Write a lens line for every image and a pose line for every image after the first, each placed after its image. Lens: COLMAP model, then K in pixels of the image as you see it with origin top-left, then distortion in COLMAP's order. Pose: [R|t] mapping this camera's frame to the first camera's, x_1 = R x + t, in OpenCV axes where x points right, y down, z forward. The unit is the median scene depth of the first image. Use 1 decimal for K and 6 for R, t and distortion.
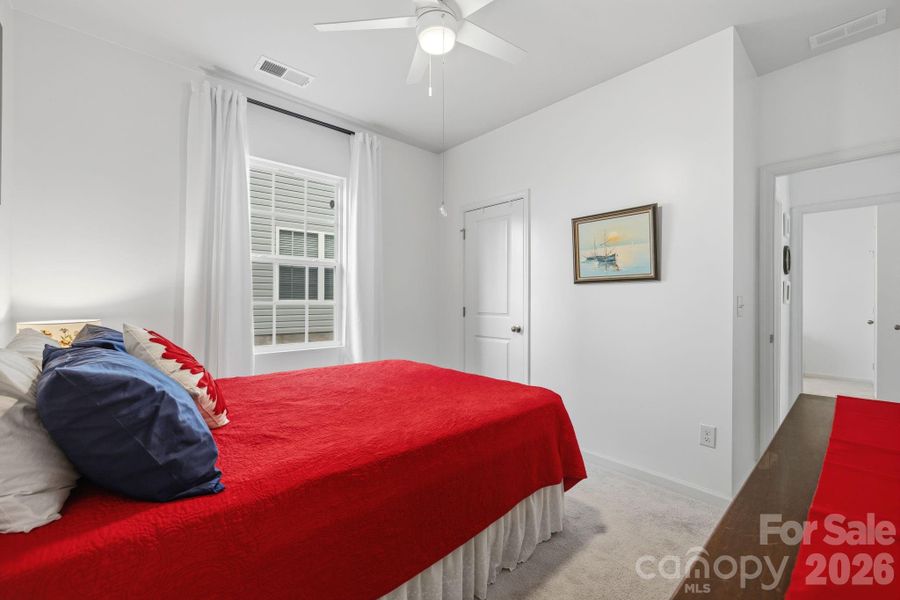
lens RADIAL K [[376.7, 0, 451.1], [0, 376.7, 297.2], [0, 0, 1]] dist [-0.001137, -0.000107]
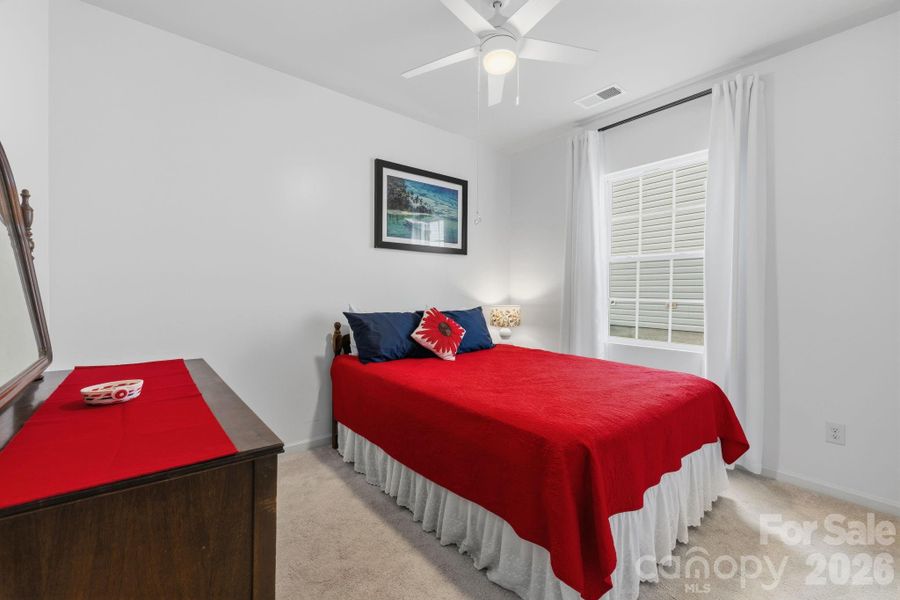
lens RADIAL K [[376.7, 0, 451.1], [0, 376.7, 297.2], [0, 0, 1]] dist [-0.001137, -0.000107]
pose [[-0.065697, 0.004728, -0.997828, 0.671147], [-0.013480, 0.999893, 0.005625, 0.011212], [0.997749, 0.013821, -0.065626, 0.582292]]
